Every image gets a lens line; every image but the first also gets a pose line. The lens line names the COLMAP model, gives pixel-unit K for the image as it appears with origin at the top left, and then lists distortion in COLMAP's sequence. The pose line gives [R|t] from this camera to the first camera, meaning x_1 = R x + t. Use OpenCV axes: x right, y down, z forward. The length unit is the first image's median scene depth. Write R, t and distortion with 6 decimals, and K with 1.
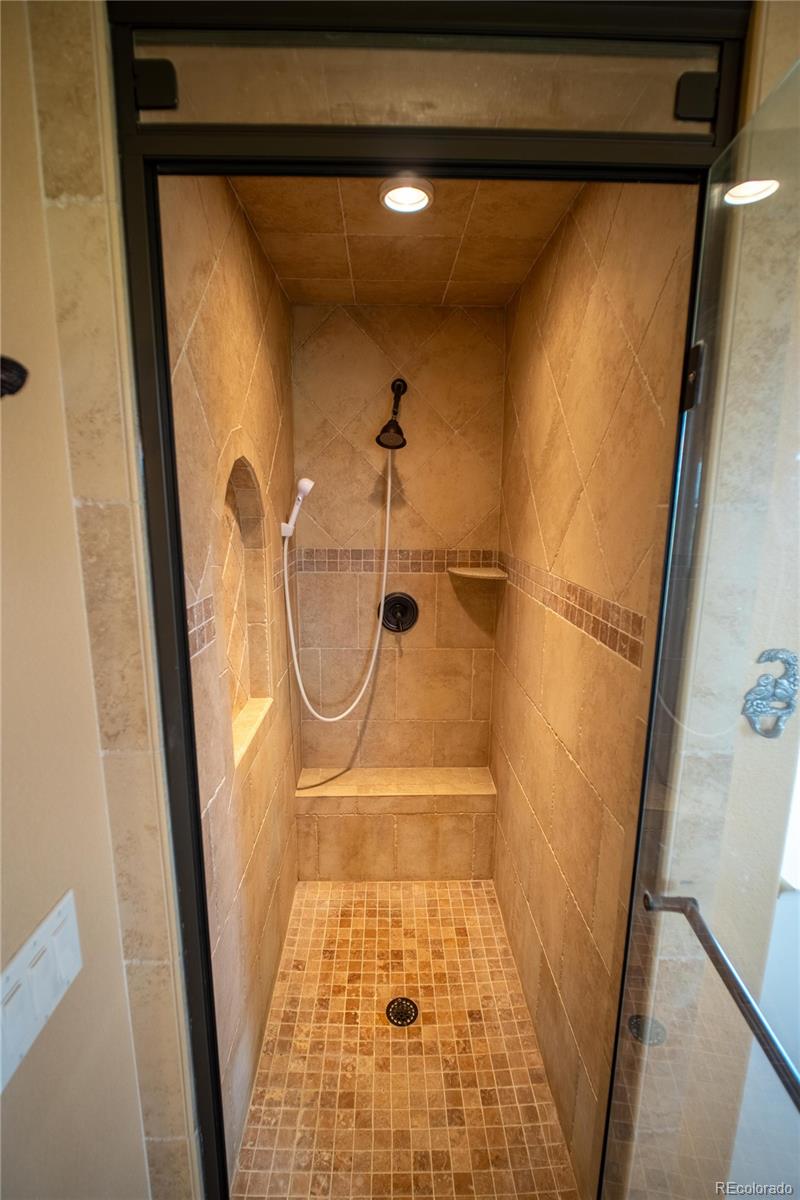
lens RADIAL K [[535.9, 0, 400.0], [0, 535.9, 600.0], [0, 0, 1]] dist [0.013342, -0.018256]
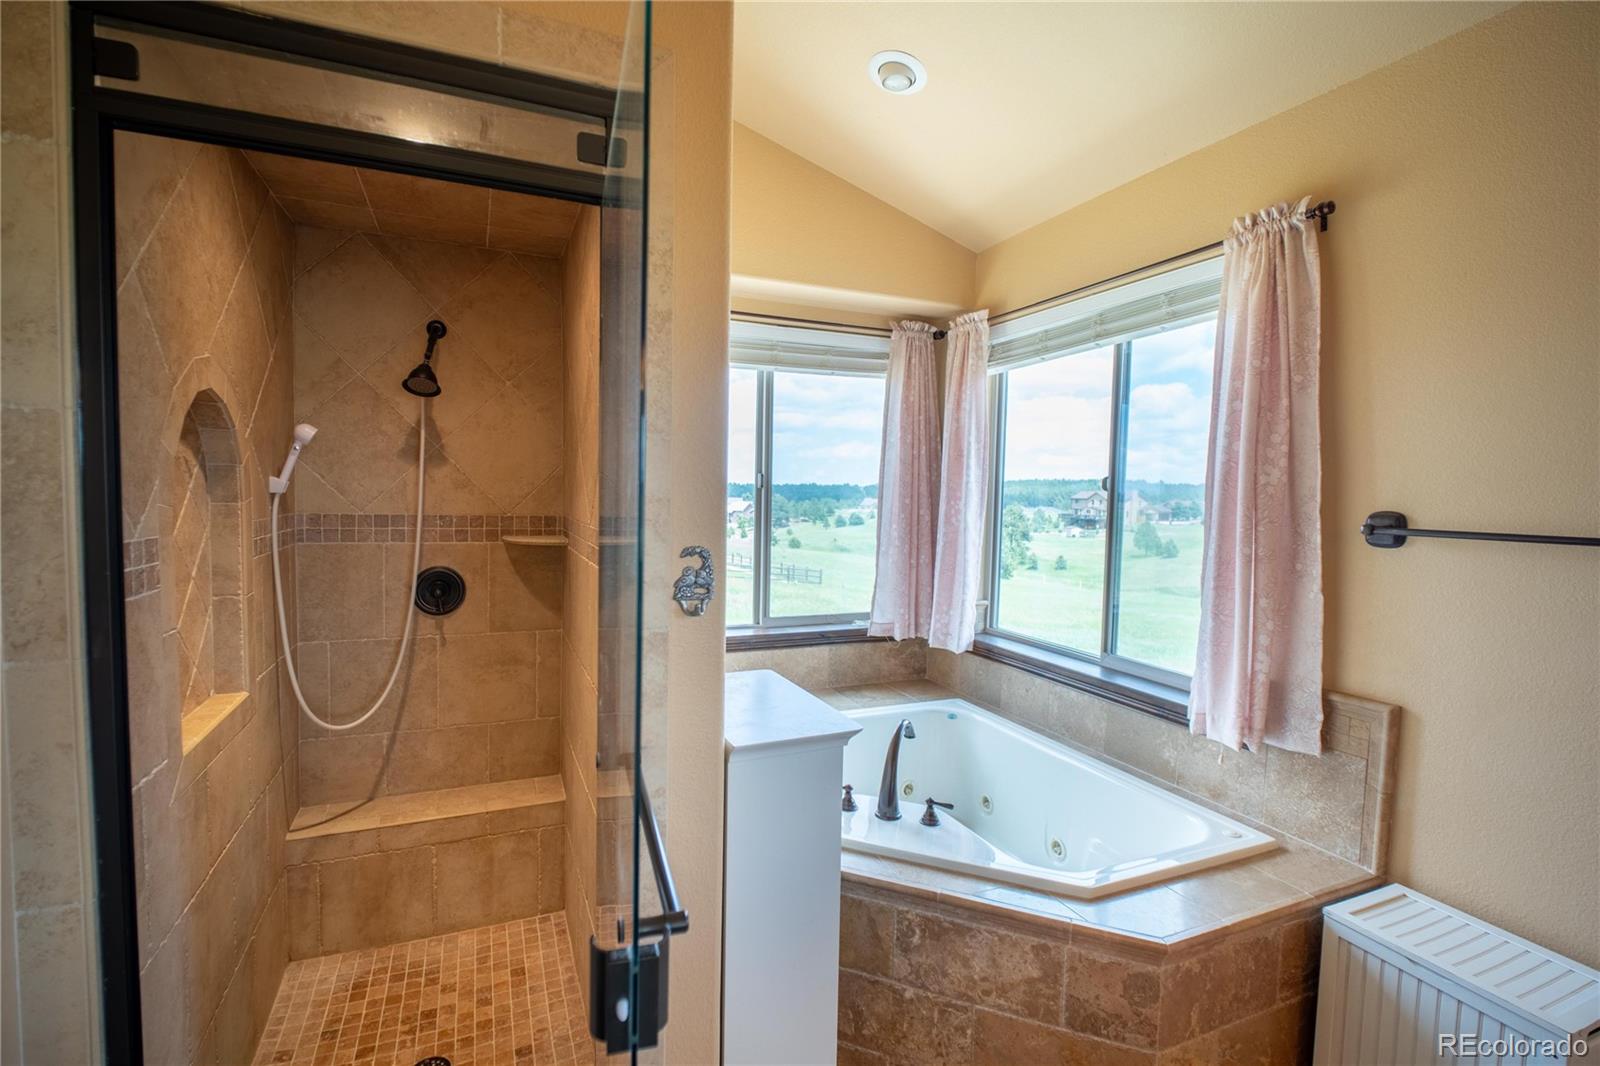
lens RADIAL K [[737.3, 0, 800.0], [0, 737.3, 533.0], [0, 0, 1]] dist [-0.002982, -0.003555]
pose [[0.931004, -0.008153, 0.364918, 0.117513], [0.054919, 0.991498, -0.117961, 0.114978], [-0.360854, 0.129863, 0.923537, -0.301037]]
